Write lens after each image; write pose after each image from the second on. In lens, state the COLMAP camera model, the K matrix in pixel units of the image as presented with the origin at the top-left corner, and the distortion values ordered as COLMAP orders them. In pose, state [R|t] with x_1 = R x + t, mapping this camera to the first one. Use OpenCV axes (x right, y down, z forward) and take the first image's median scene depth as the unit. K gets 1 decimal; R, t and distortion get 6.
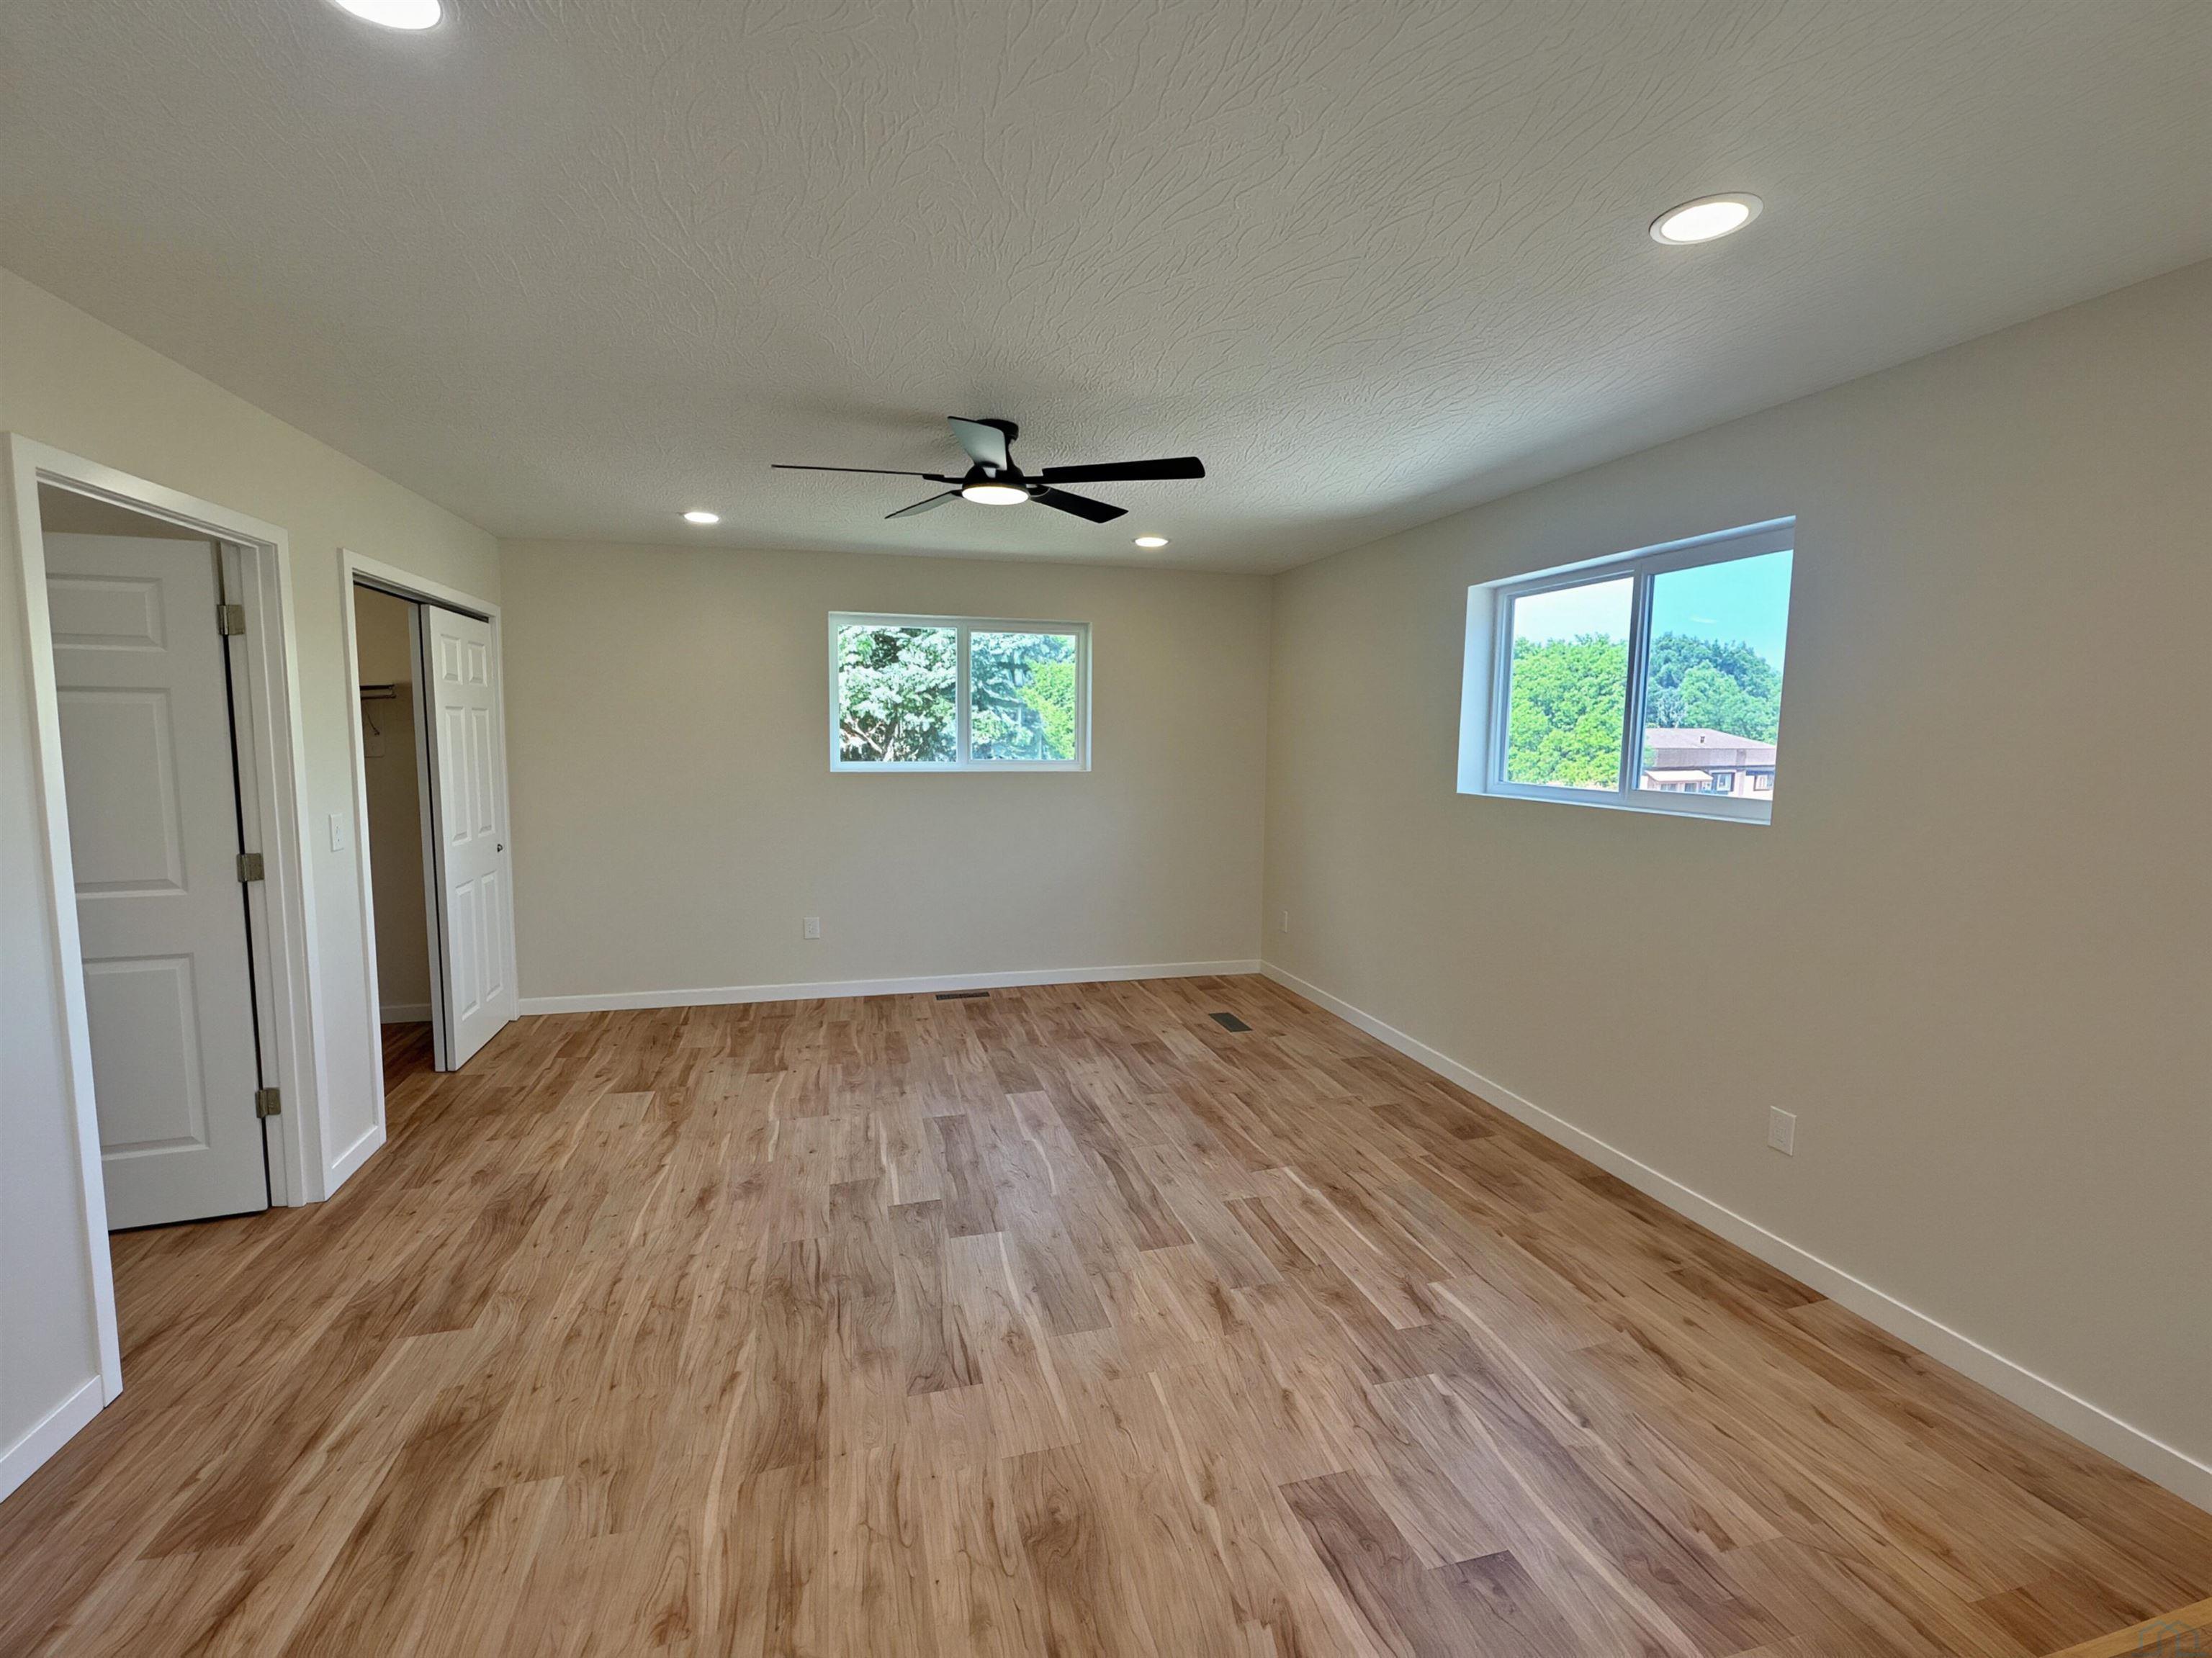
lens RADIAL K [[980.6, 0, 1101.1], [0, 980.6, 820.4], [0, 0, 1]] dist [-0.000455, 0.000439]
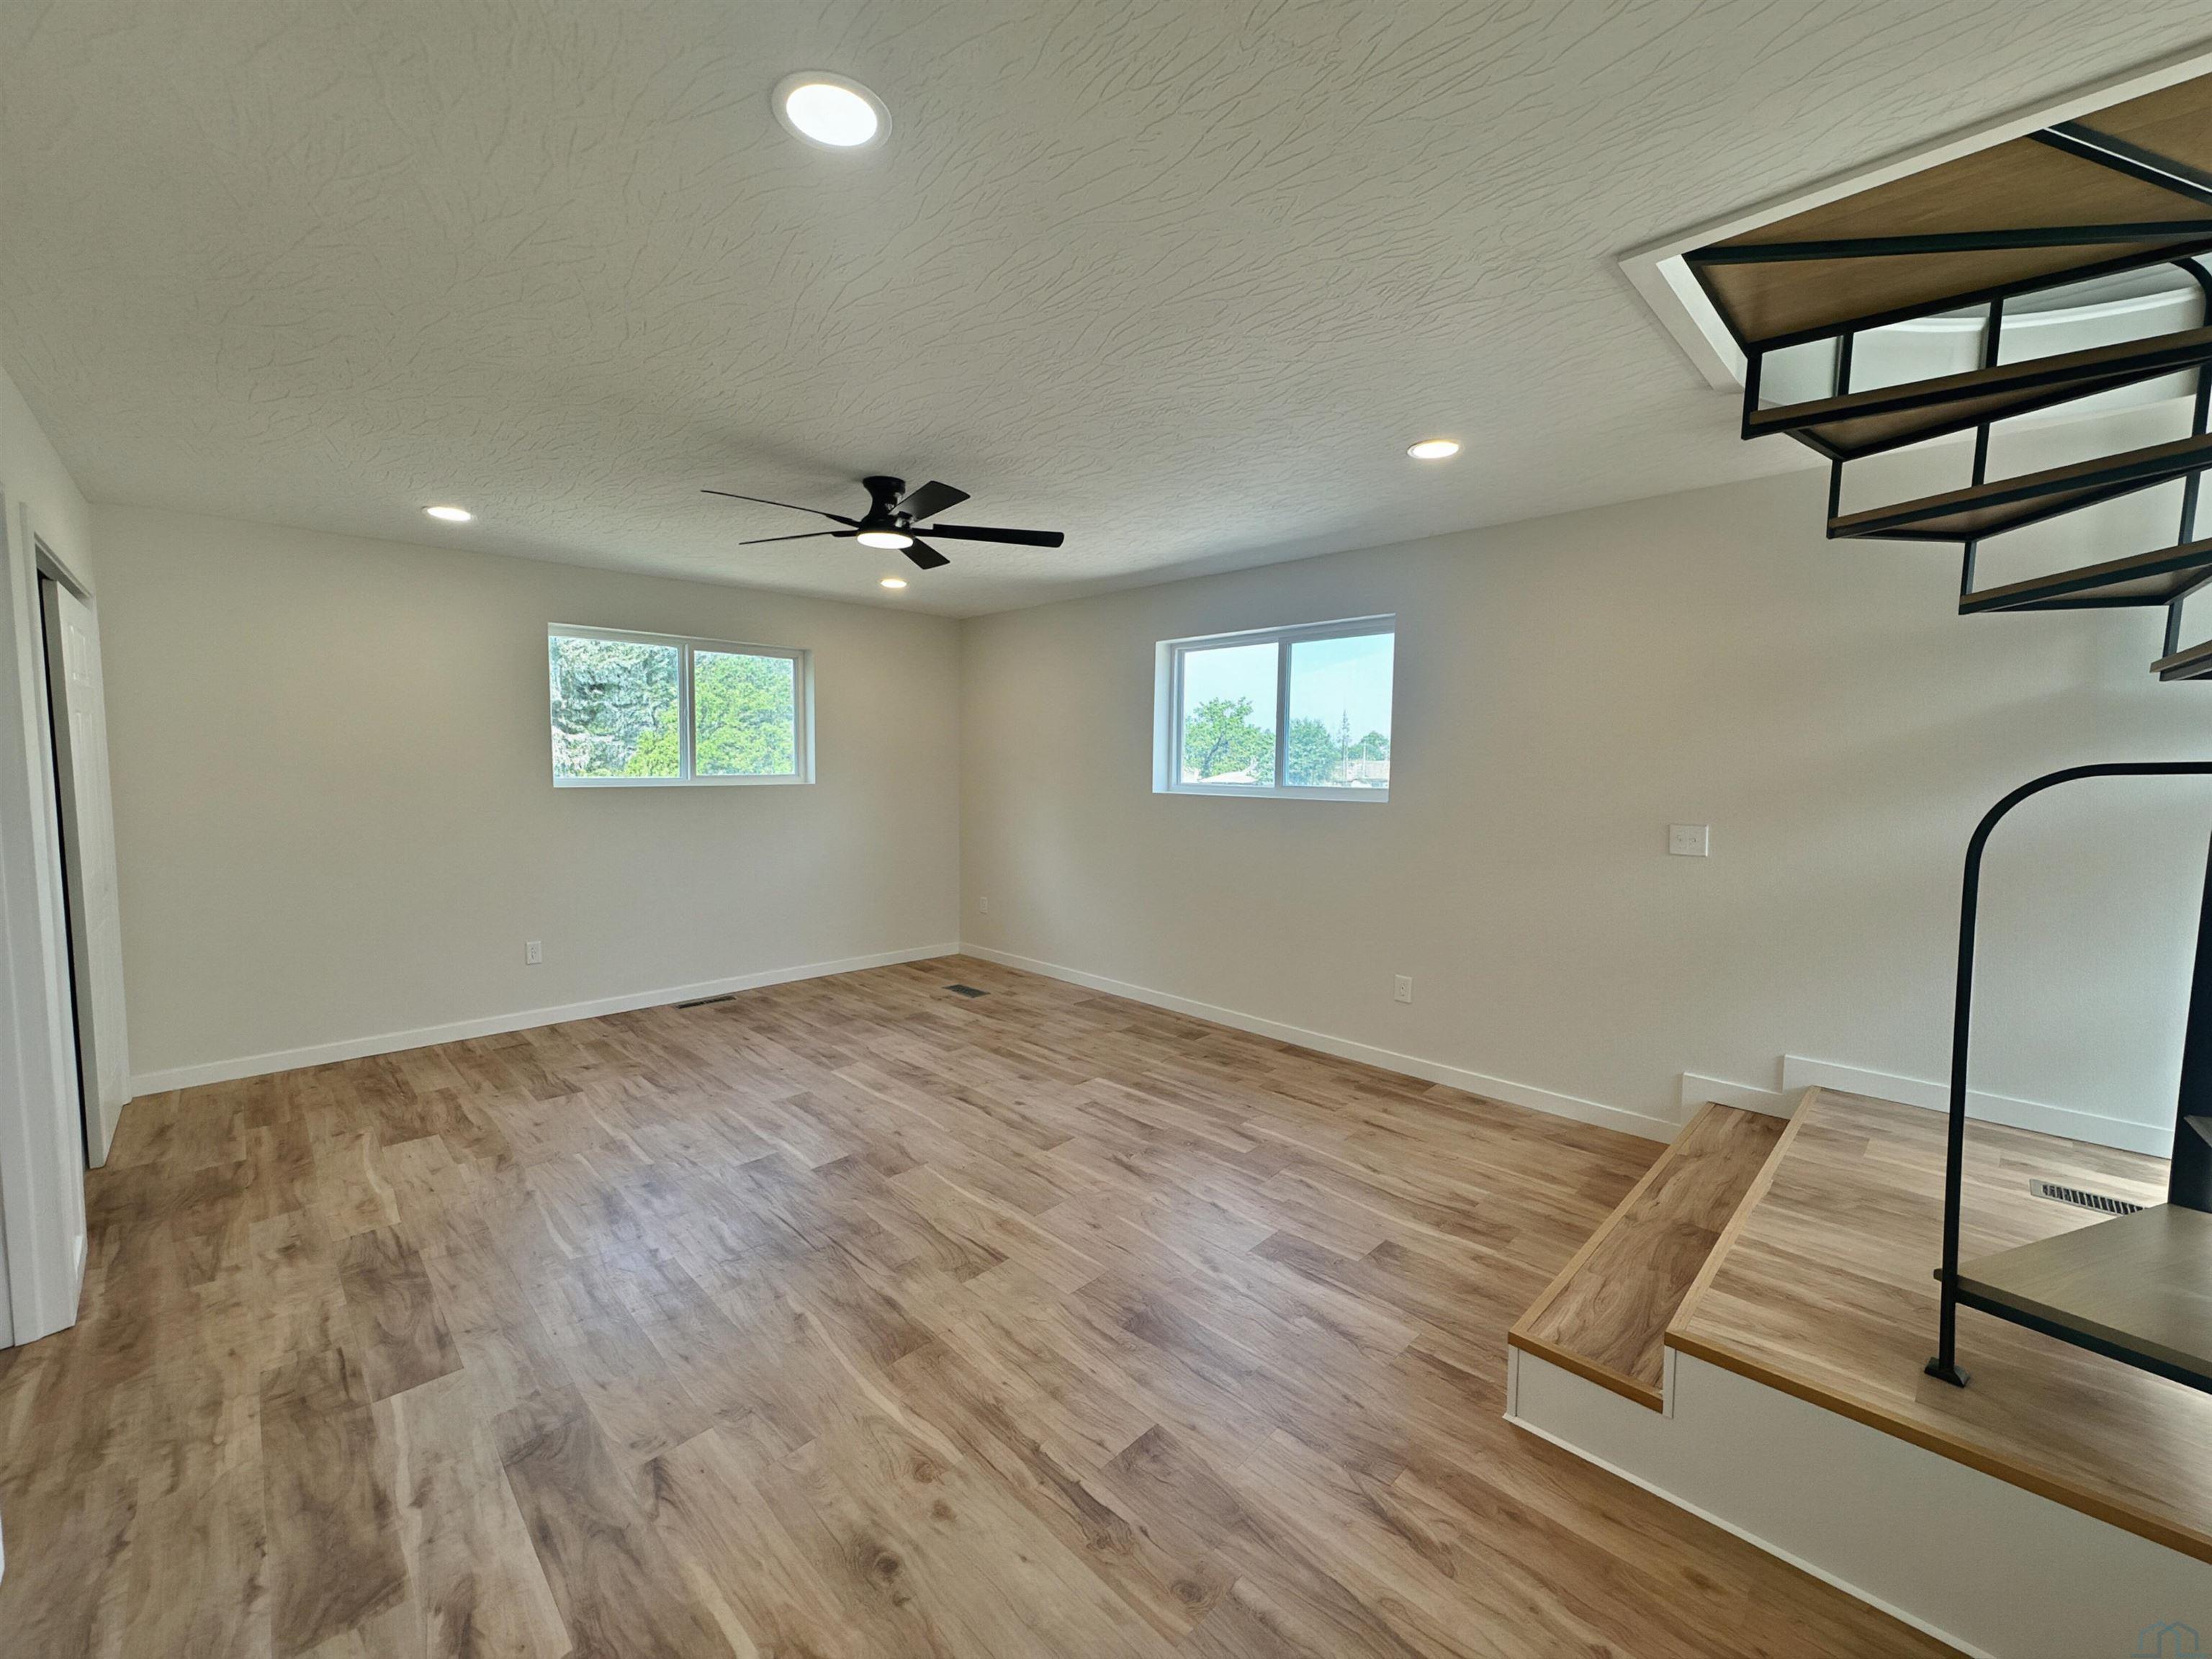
lens RADIAL K [[880.9, 0, 1104.9], [0, 880.9, 826.1], [0, 0, 1]] dist [0.000369, 0.000153]
pose [[0.870703, -0.037415, 0.490383, -0.387351], [0.044052, 0.999027, -0.001993, 0.022436], [-0.489832, 0.023338, 0.871505, -0.036106]]
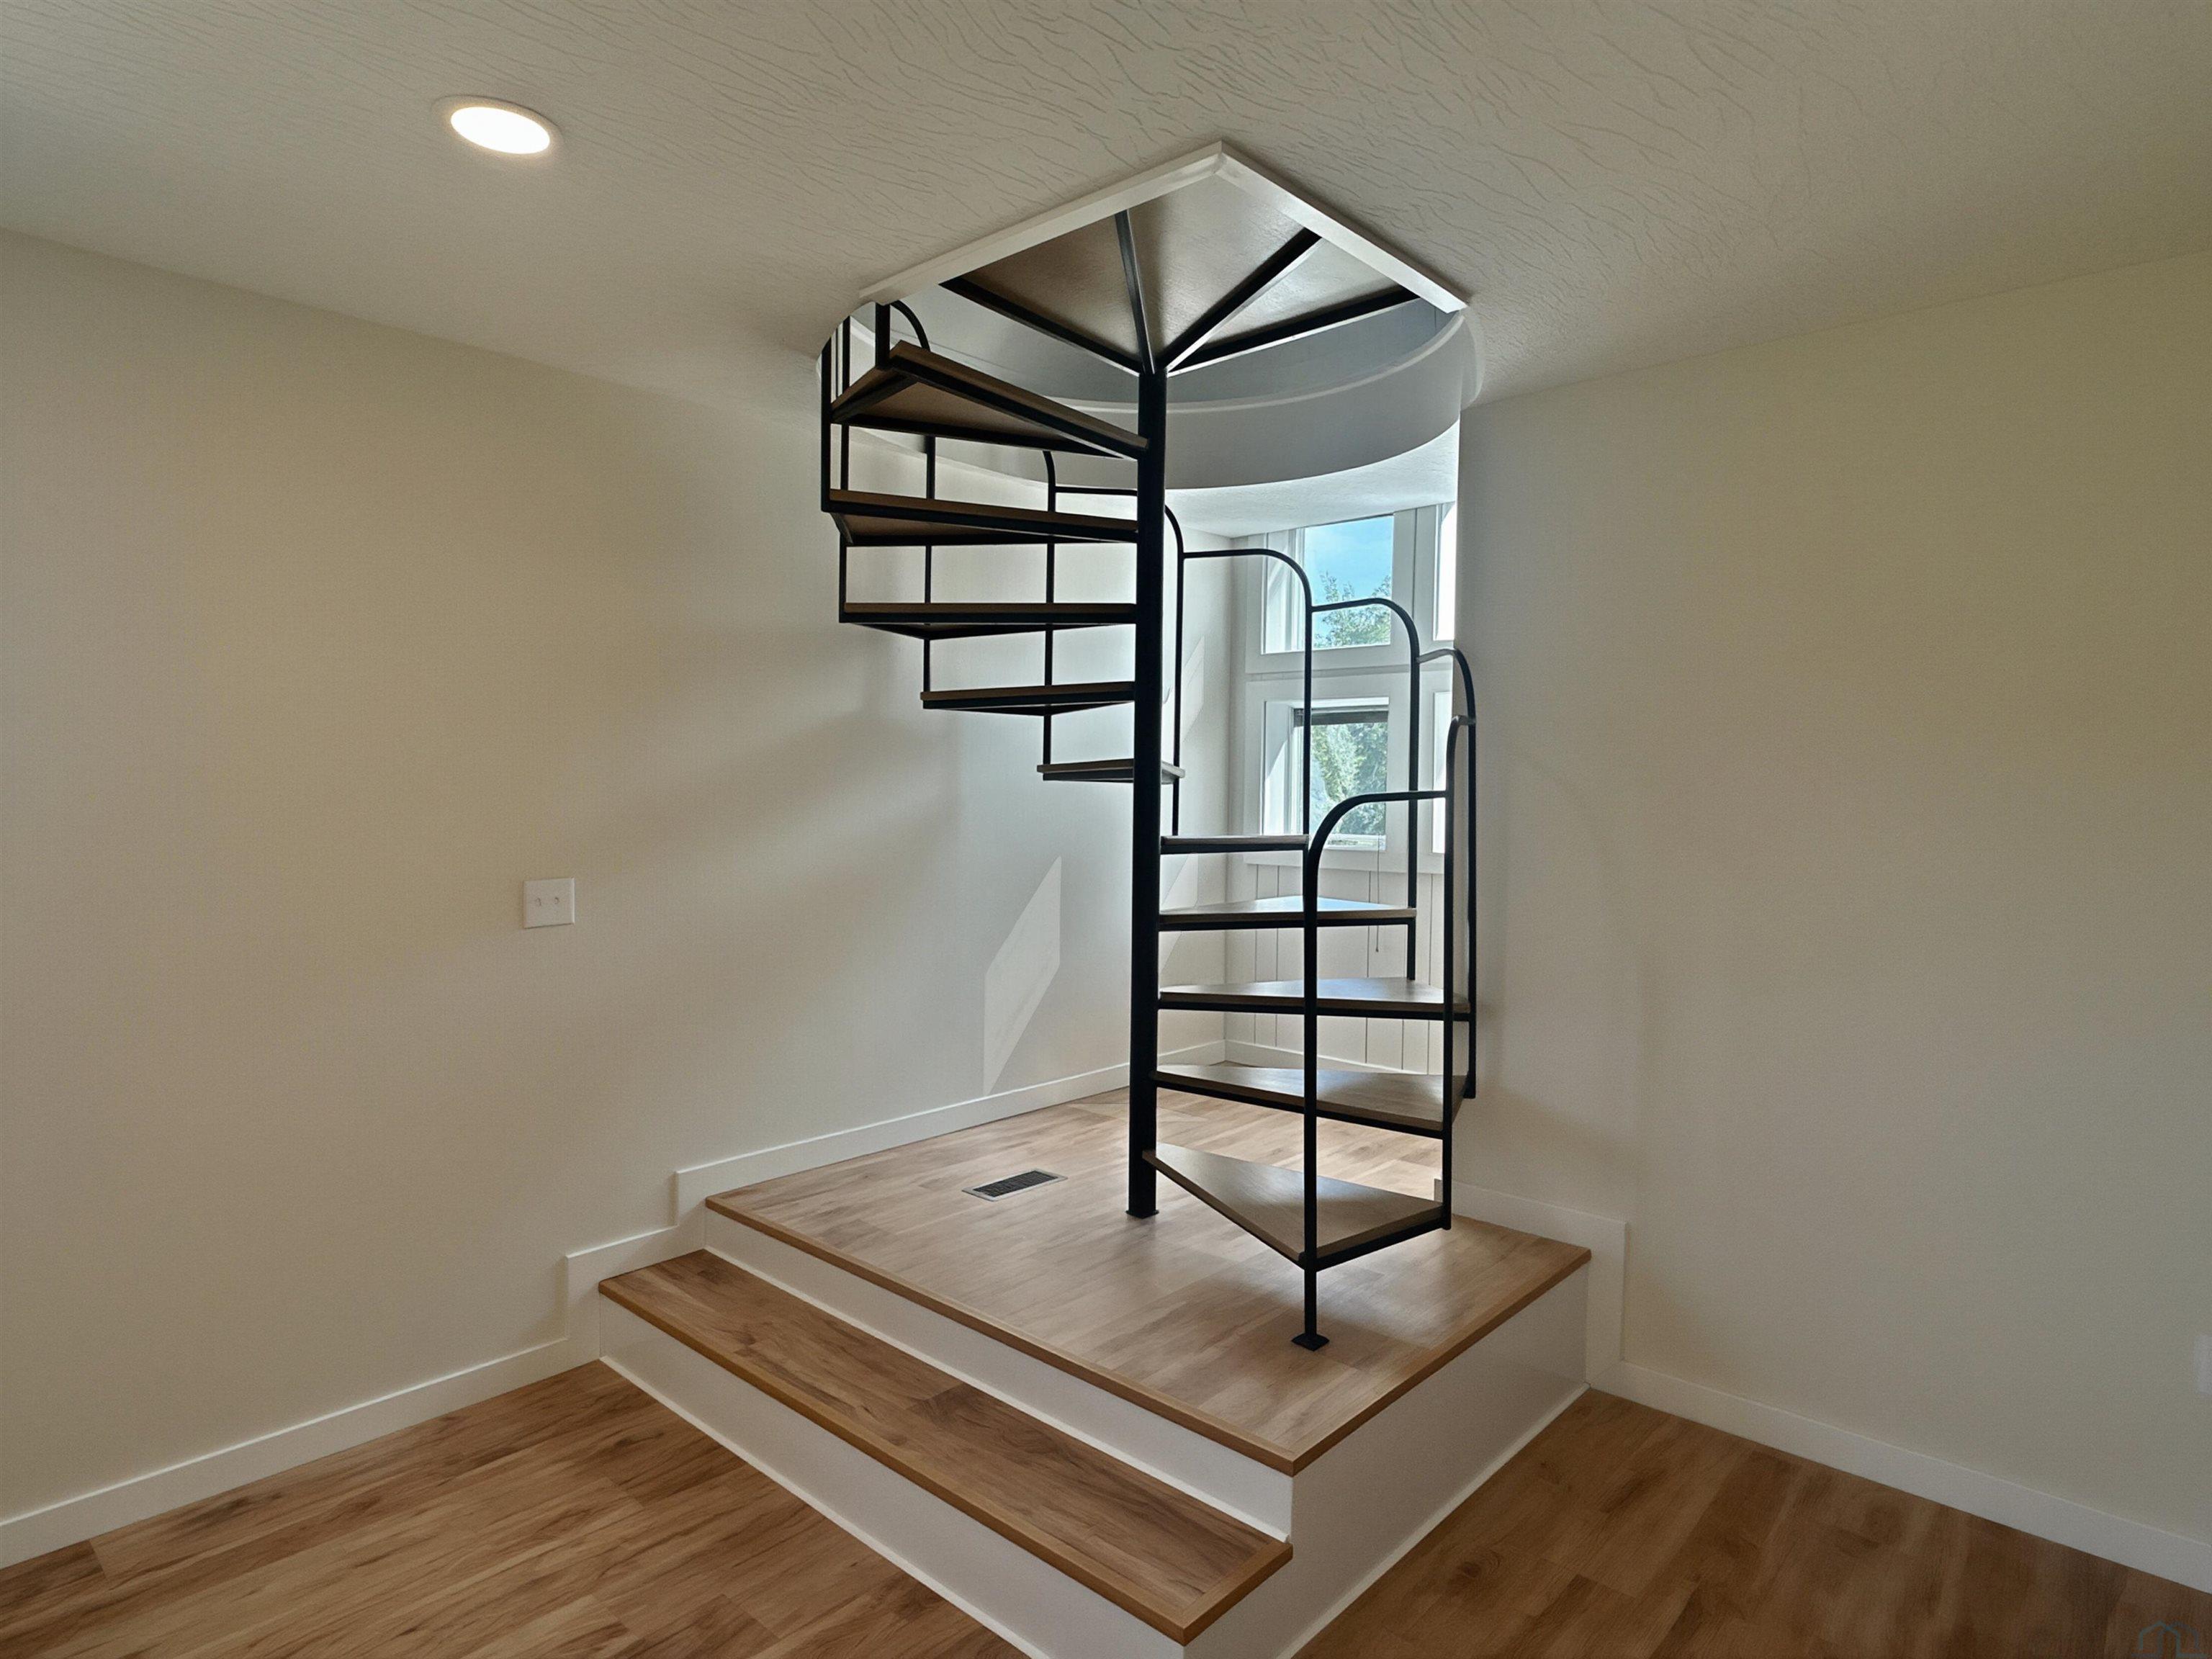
lens RADIAL K [[1266.5, 0, 1111.7], [0, 1266.5, 832.8], [0, 0, 1]] dist [-0.004462, -0.001602]
pose [[-0.541366, -0.051626, 0.839201, -0.324906], [0.061800, 0.992970, 0.100952, -0.054134], [-0.838513, 0.106515, -0.534369, 0.662289]]
